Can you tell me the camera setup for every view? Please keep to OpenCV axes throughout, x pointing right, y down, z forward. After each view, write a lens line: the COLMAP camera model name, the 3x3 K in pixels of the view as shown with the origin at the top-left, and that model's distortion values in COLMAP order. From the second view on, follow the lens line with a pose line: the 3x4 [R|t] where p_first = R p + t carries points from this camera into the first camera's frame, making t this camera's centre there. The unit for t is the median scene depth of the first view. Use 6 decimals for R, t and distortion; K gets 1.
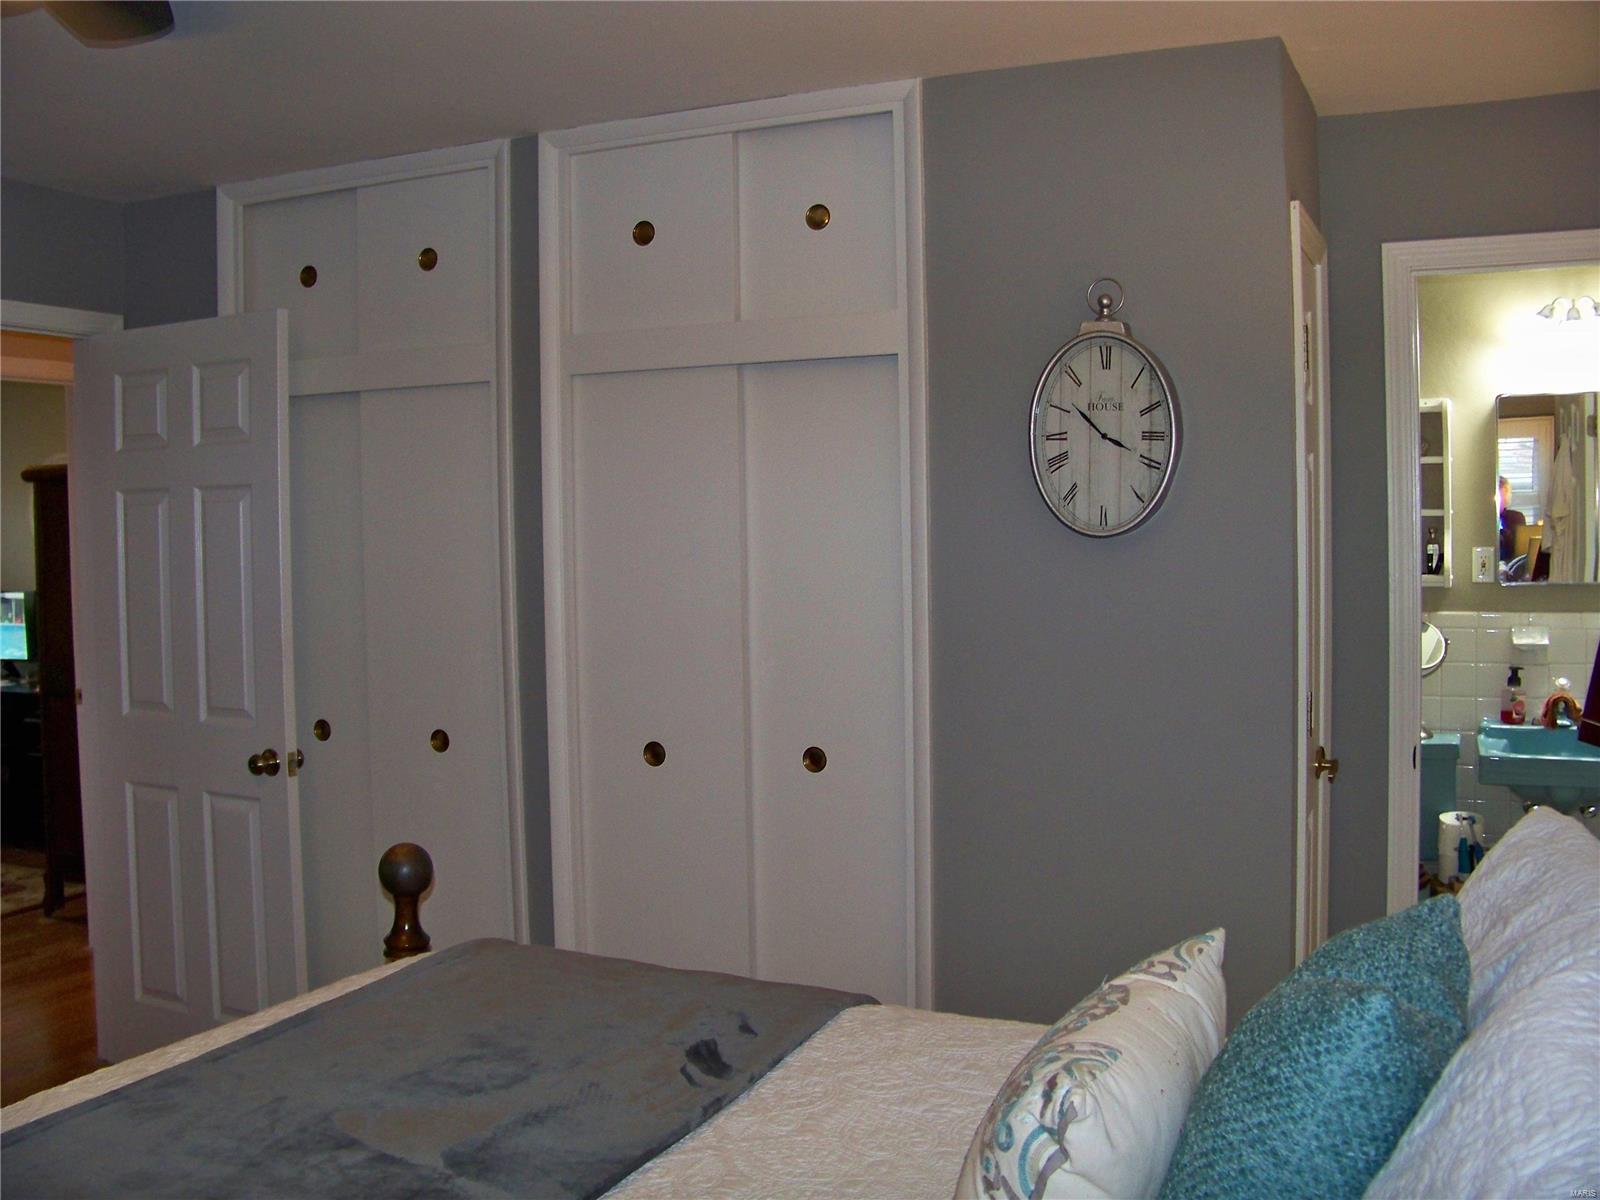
lens RADIAL K [[1558.5, 0, 800.0], [0, 1558.5, 600.0], [0, 0, 1]] dist [-0.224488, 0.220359]
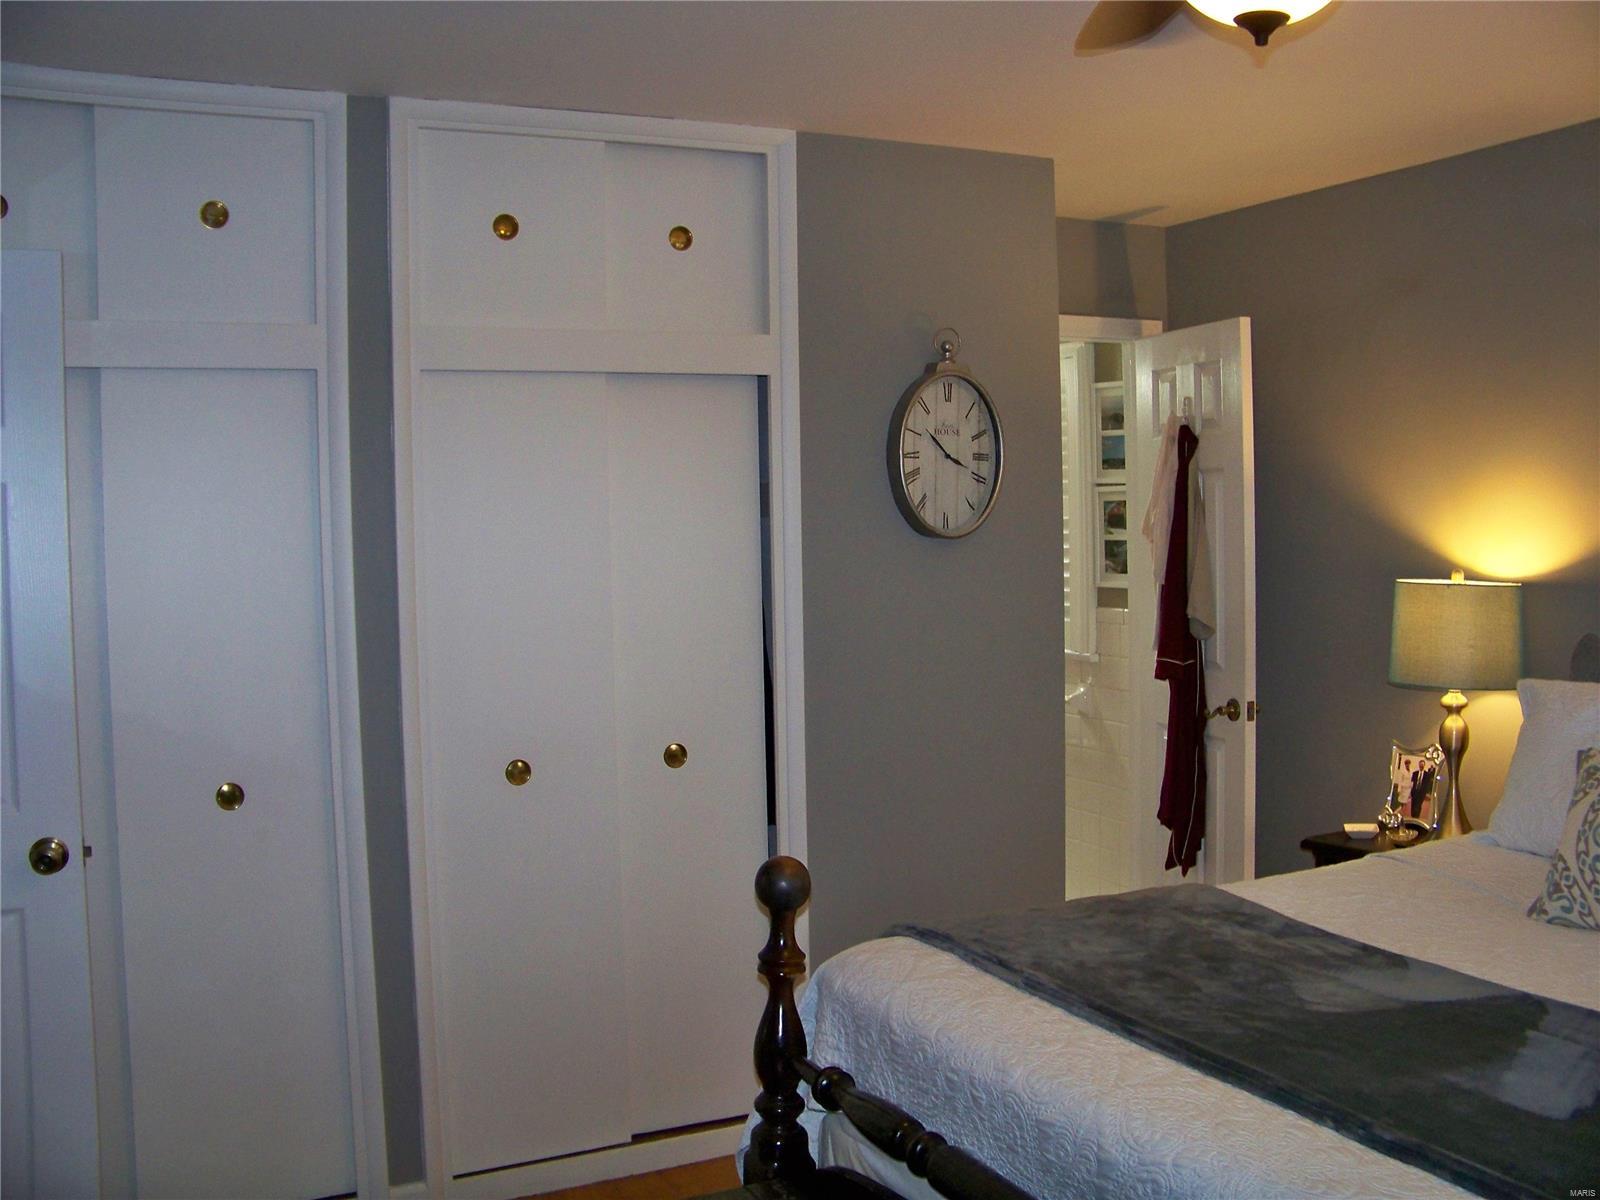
lens RADIAL K [[1558.5, 0, 800.0], [0, 1558.5, 600.0], [0, 0, 1]] dist [-0.224488, 0.220359]
pose [[0.632182, -0.033110, 0.774112, -0.835991], [0.056373, 0.998404, -0.003334, 0.005679], [-0.772766, 0.045746, 0.633040, 0.313853]]
